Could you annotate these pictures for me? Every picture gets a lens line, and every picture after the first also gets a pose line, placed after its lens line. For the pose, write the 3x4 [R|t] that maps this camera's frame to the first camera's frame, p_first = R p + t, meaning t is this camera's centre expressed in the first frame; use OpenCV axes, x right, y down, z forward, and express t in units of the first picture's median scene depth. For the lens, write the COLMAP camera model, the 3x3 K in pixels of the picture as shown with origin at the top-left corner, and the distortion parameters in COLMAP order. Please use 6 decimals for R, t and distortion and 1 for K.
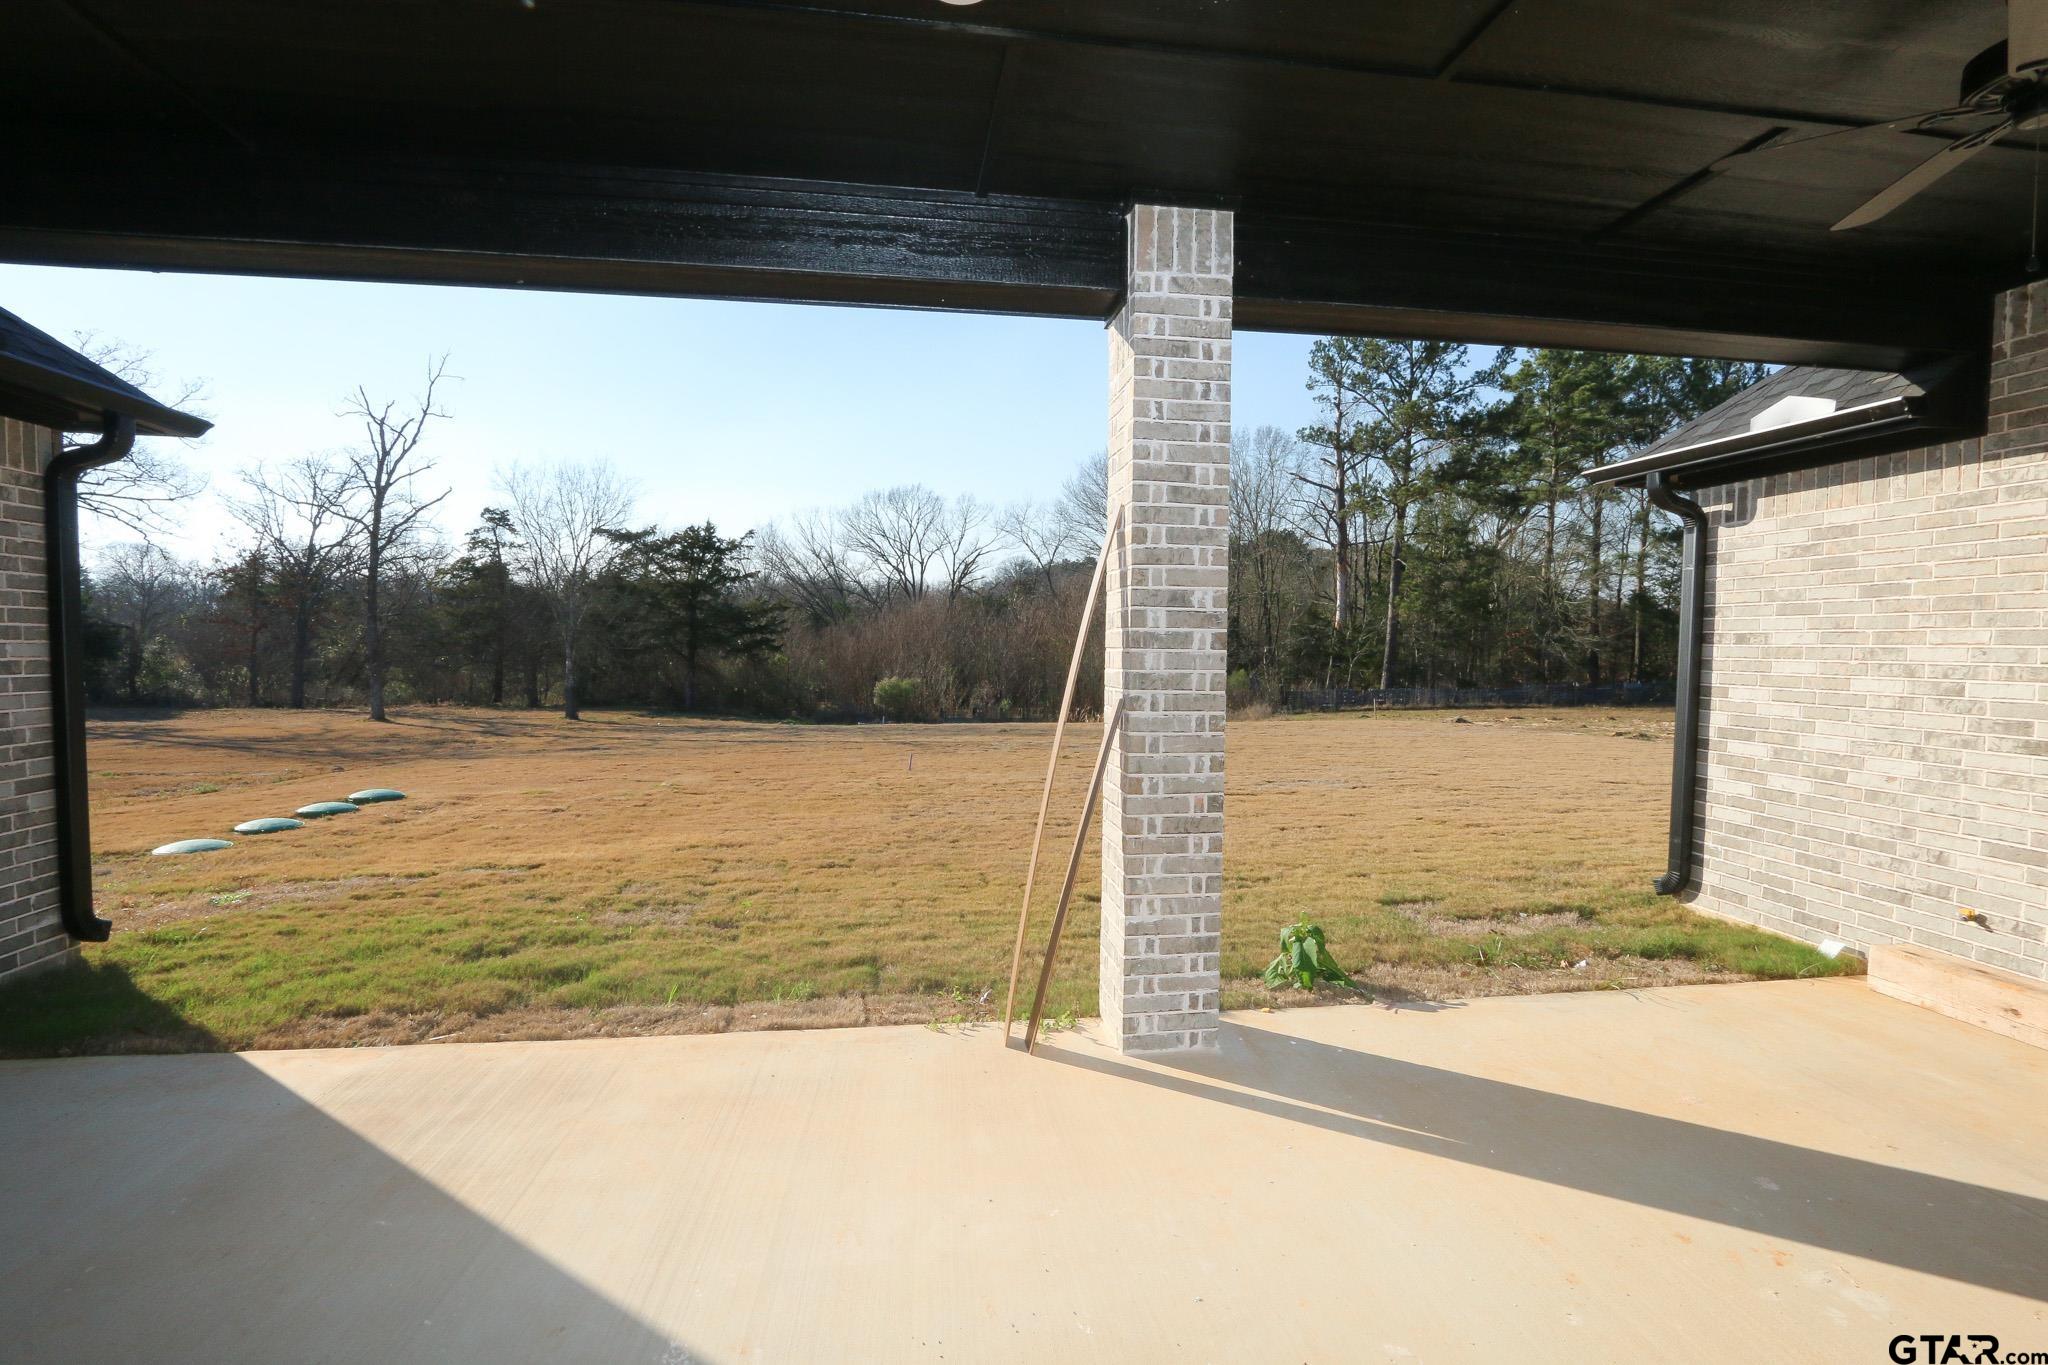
lens RADIAL K [[948.0, 0, 1022.3], [0, 948.0, 682.9], [0, 0, 1]] dist [-0.016625, 0.002443]
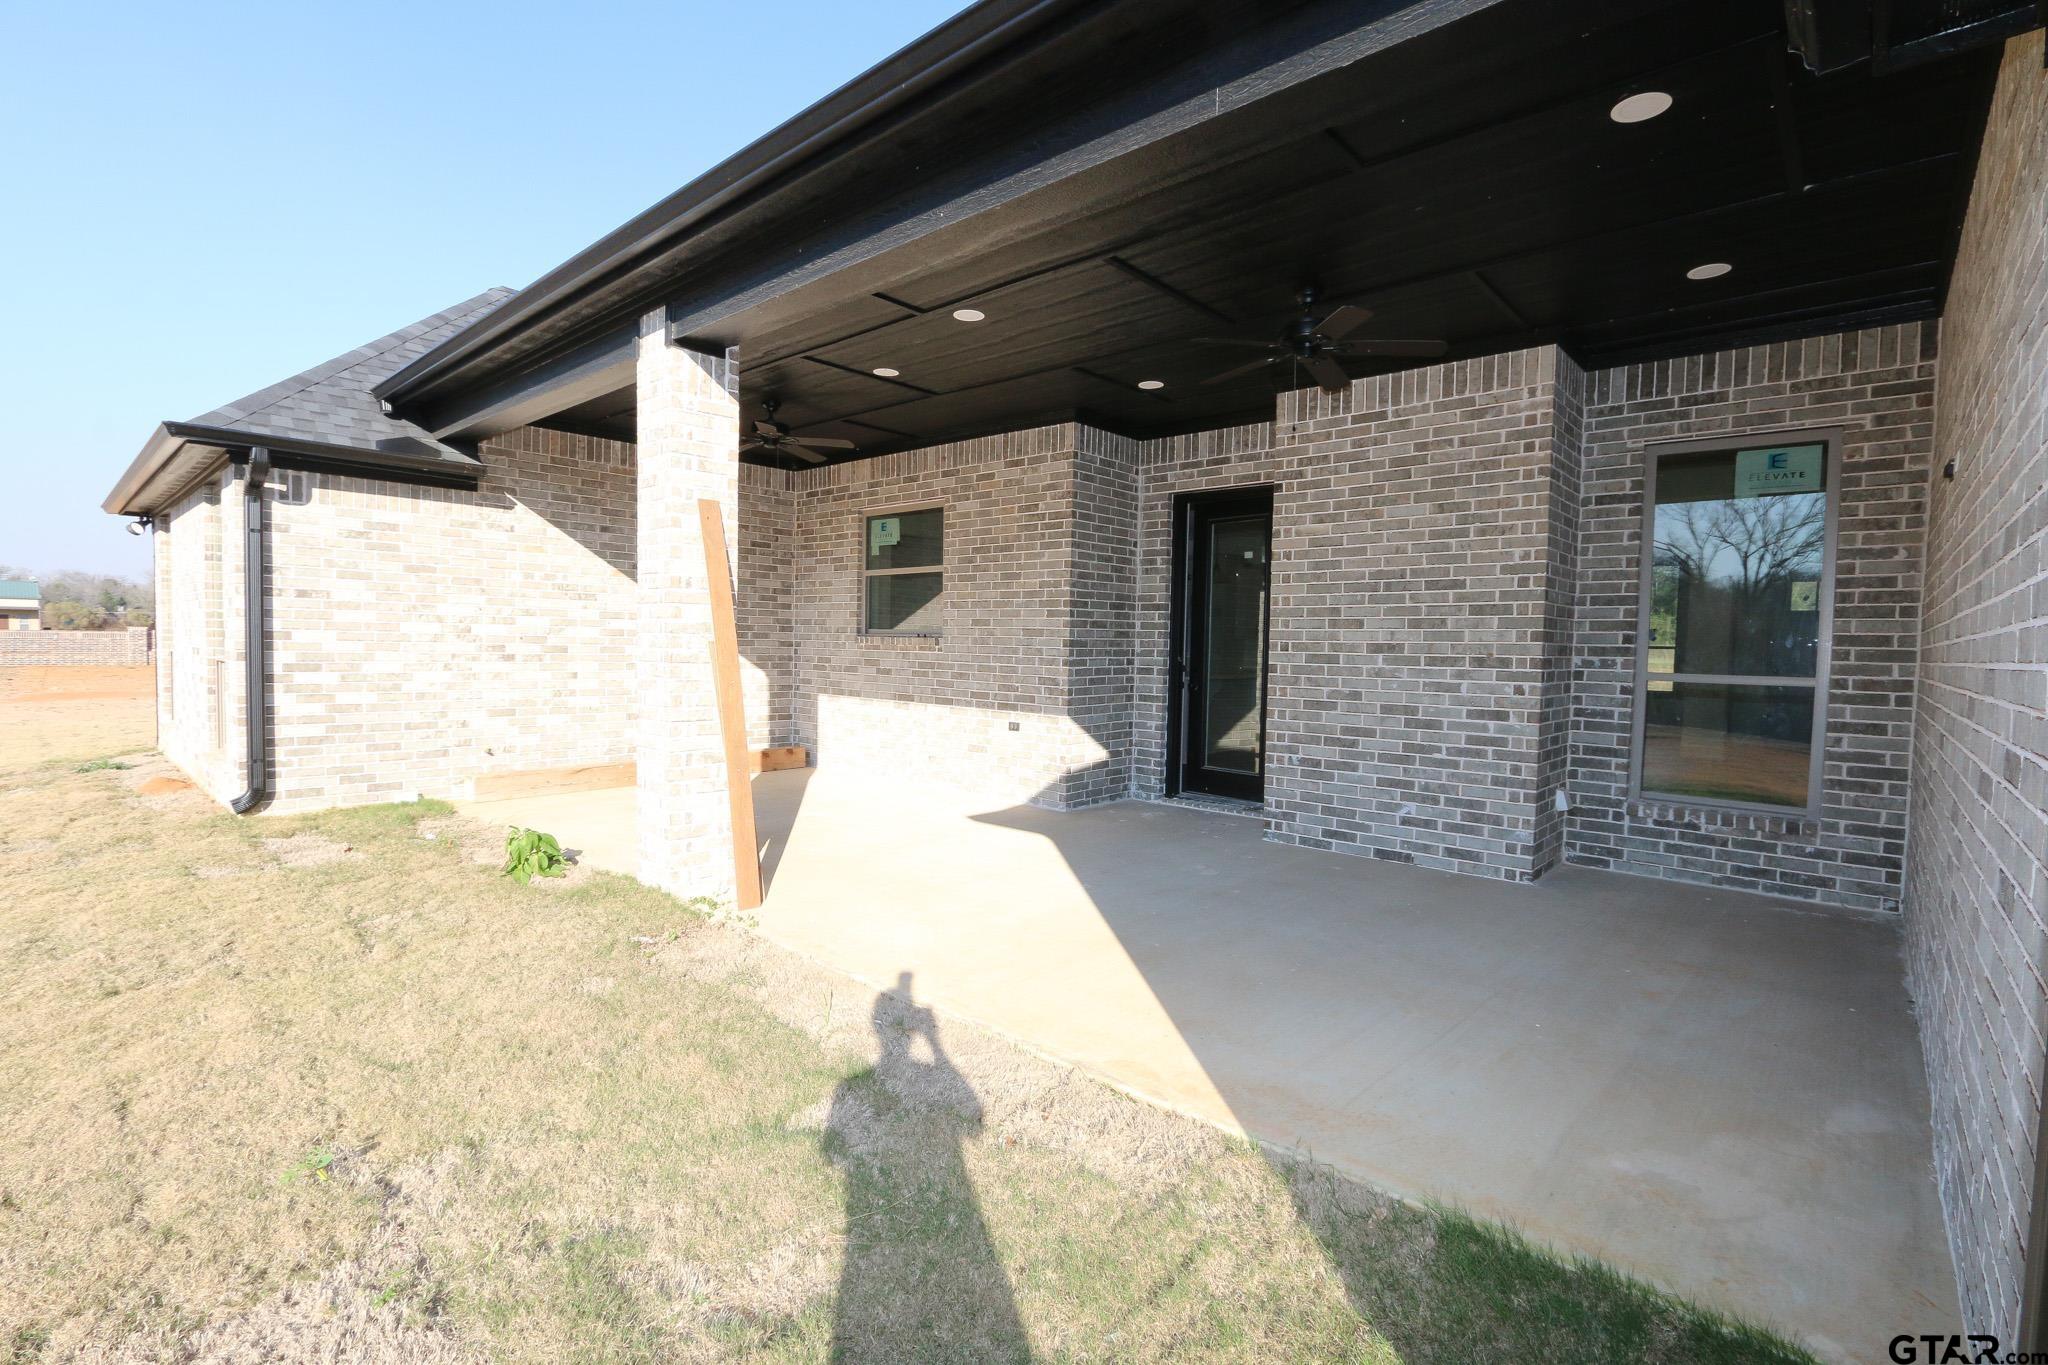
lens RADIAL K [[948.0, 0, 1023.3], [0, 948.0, 684.4], [0, 0, 1]] dist [-0.016625, 0.002443]
pose [[-0.637692, -0.054492, 0.768362, -0.932449], [0.004765, 0.997197, 0.074675, -0.014971], [-0.770277, 0.051281, -0.635645, 1.141101]]
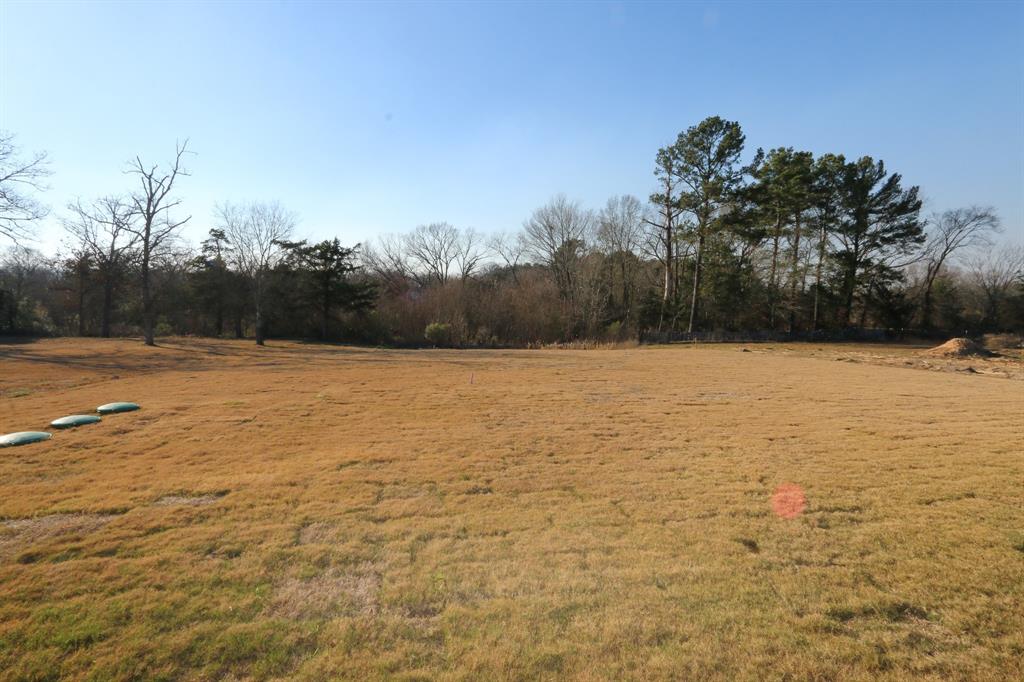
lens RADIAL K [[474.0, 0, 512.0], [0, 474.0, 341.0], [0, 0, 1]] dist [-0.016625, 0.002443]
pose [[0.998994, 0.008889, 0.043955, -0.026954], [-0.010253, 0.999470, 0.030902, -0.002139], [-0.043657, -0.031321, 0.998555, 0.059441]]
